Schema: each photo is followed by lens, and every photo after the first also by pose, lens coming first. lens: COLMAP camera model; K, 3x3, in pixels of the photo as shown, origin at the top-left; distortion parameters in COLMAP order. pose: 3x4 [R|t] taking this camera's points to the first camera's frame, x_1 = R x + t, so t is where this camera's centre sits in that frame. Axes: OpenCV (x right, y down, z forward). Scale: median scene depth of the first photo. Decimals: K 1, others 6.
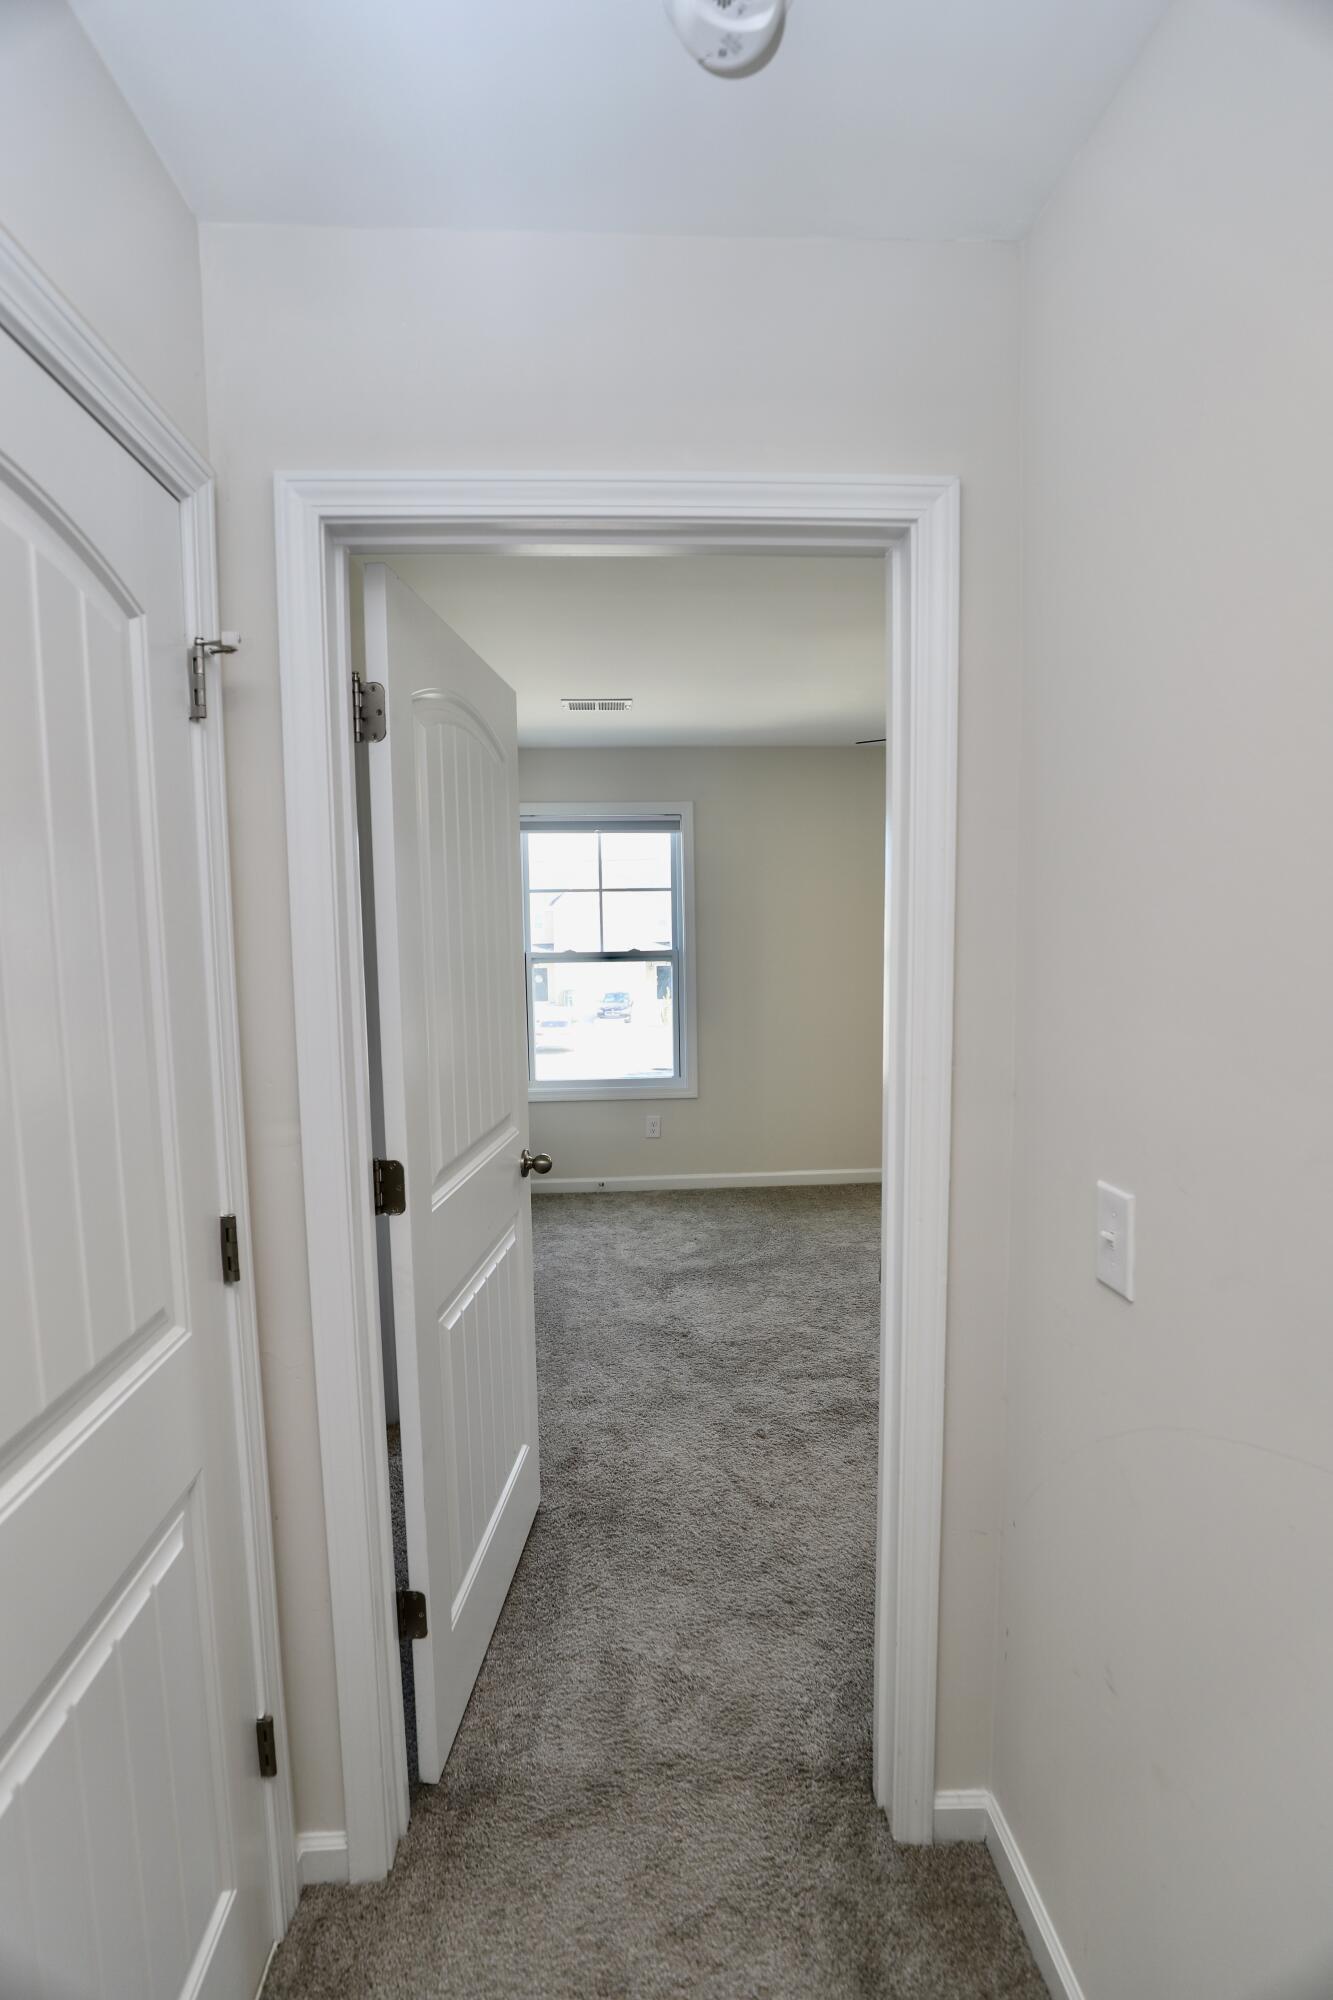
lens RADIAL K [[910.5, 0, 674.2], [0, 910.5, 997.9], [0, 0, 1]] dist [-0.023854, 0.000909]
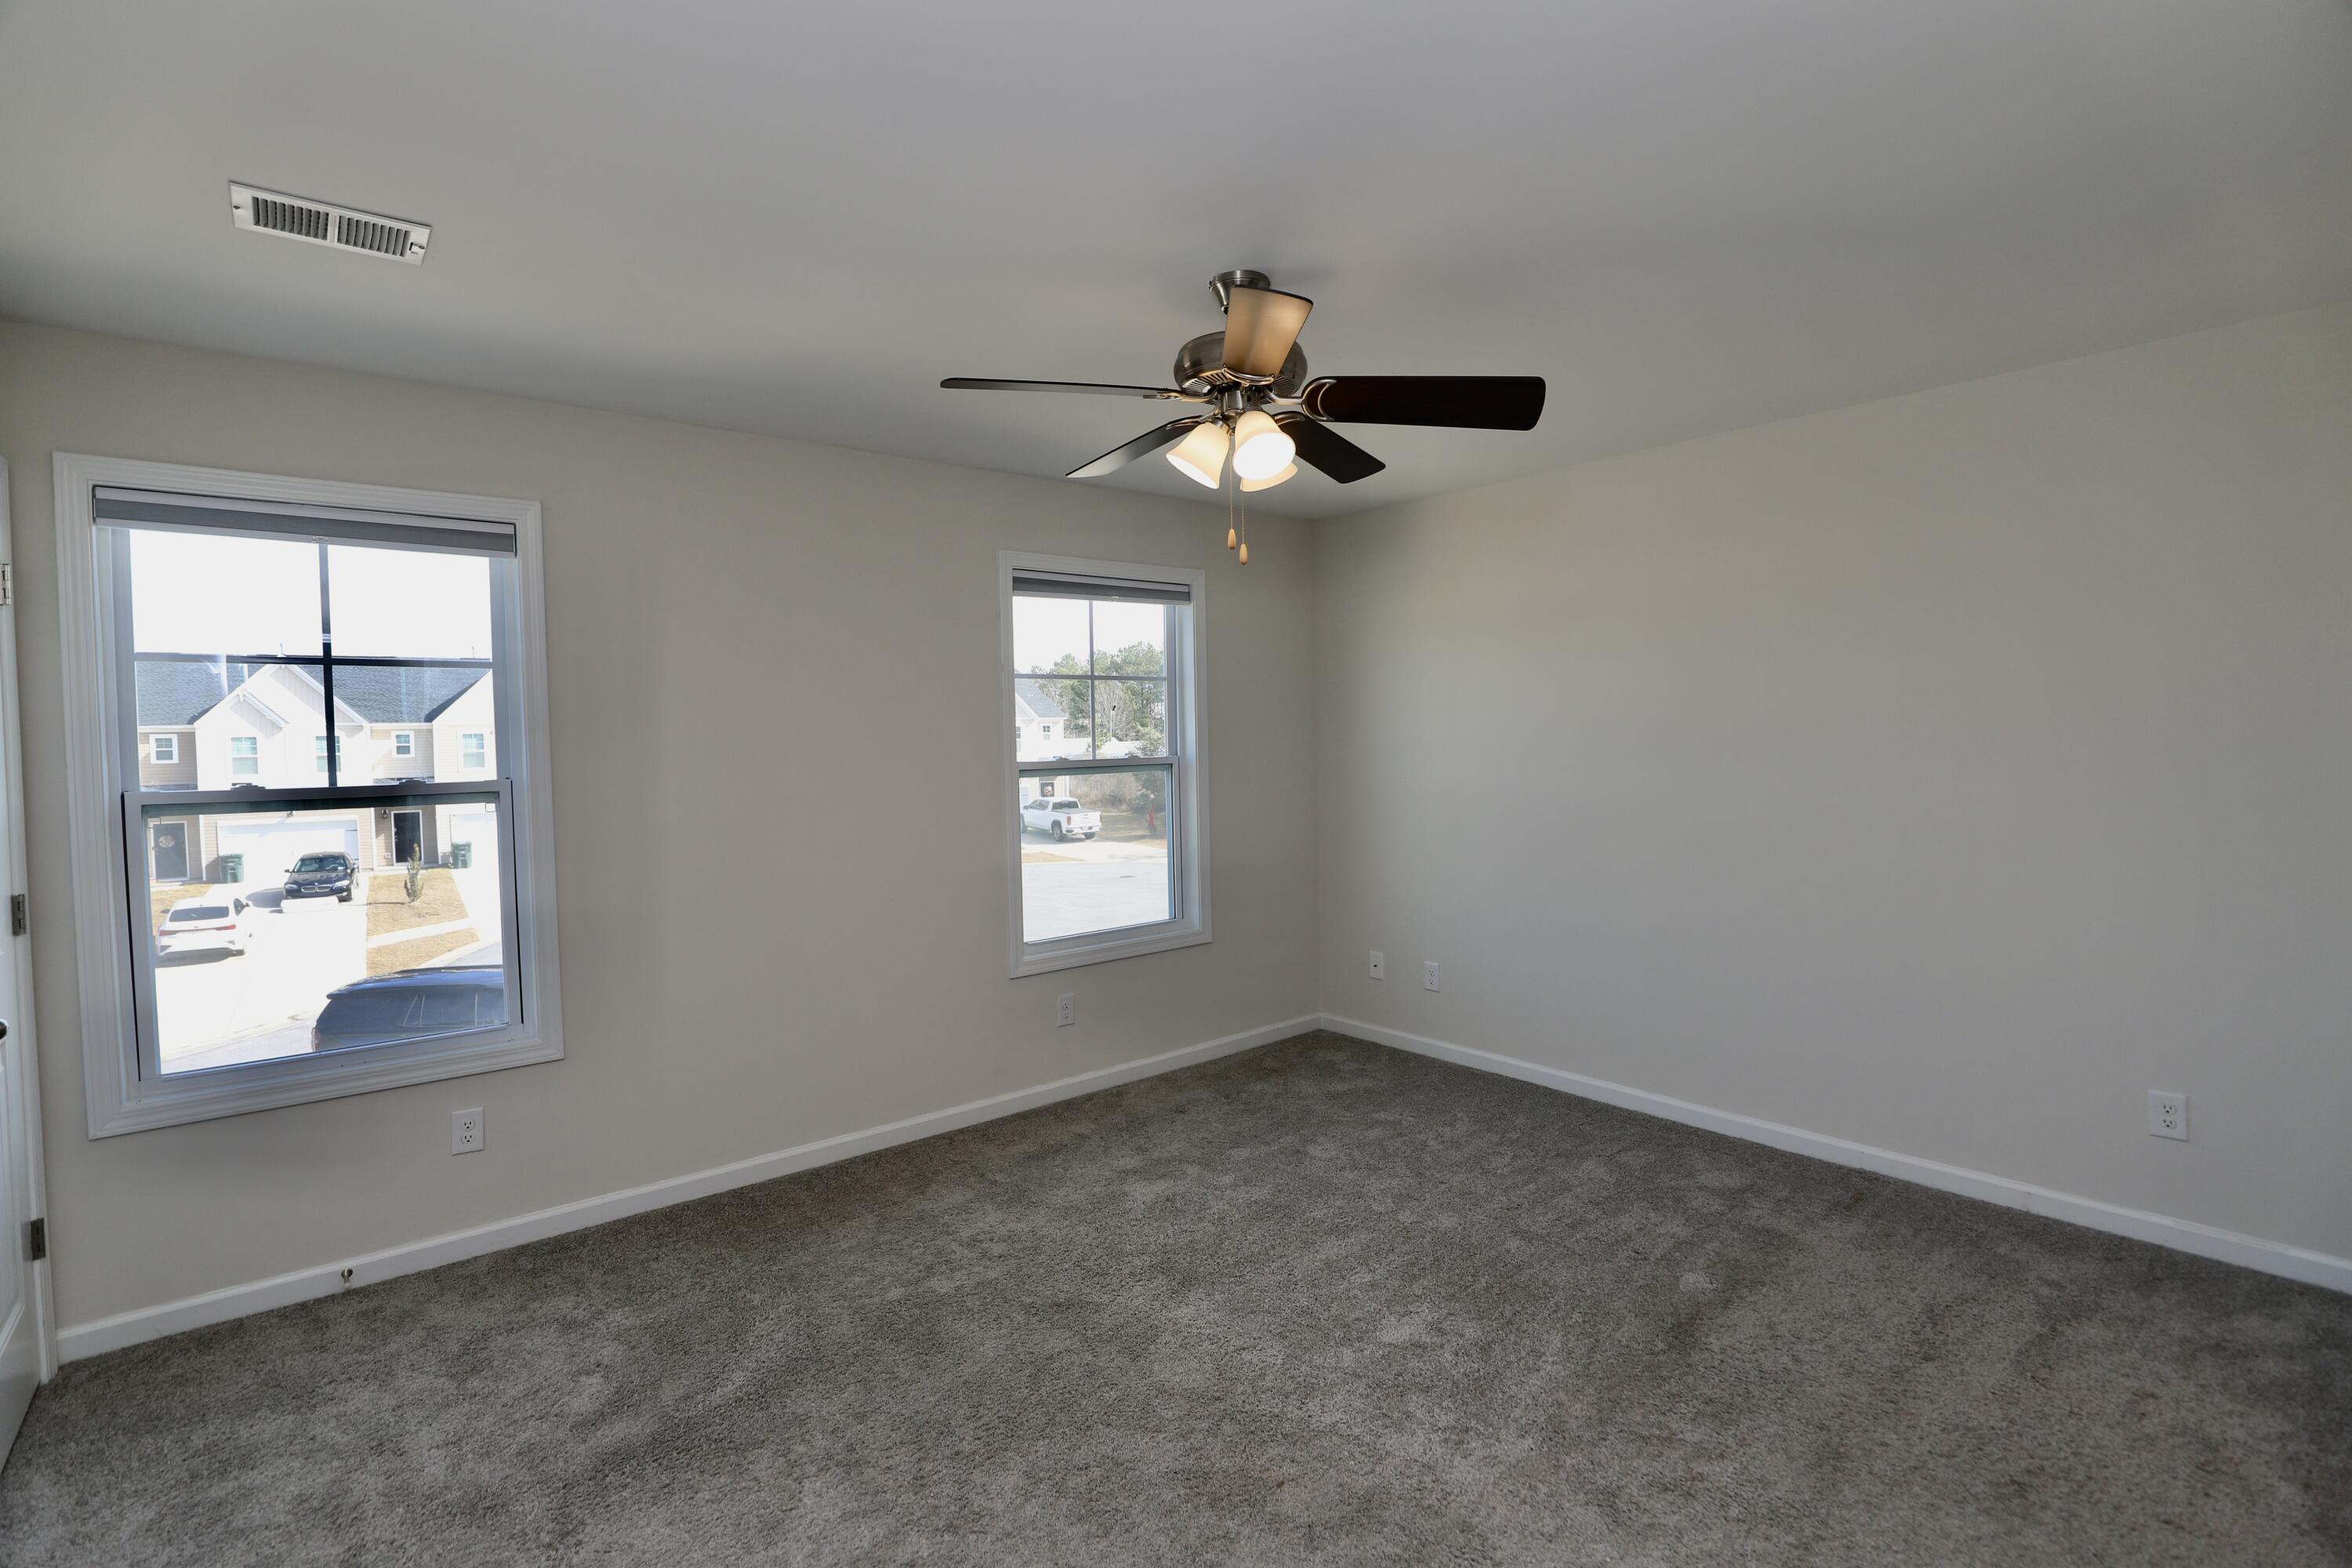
lens RADIAL K [[1070.7, 0, 1167.6], [0, 1070.7, 781.9], [0, 0, 1]] dist [-0.023854, 0.000909]
pose [[0.816027, -0.018263, 0.577725, -0.045699], [0.048874, 0.998101, -0.037481, -0.011334], [-0.575943, 0.058821, 0.815371, 0.313772]]
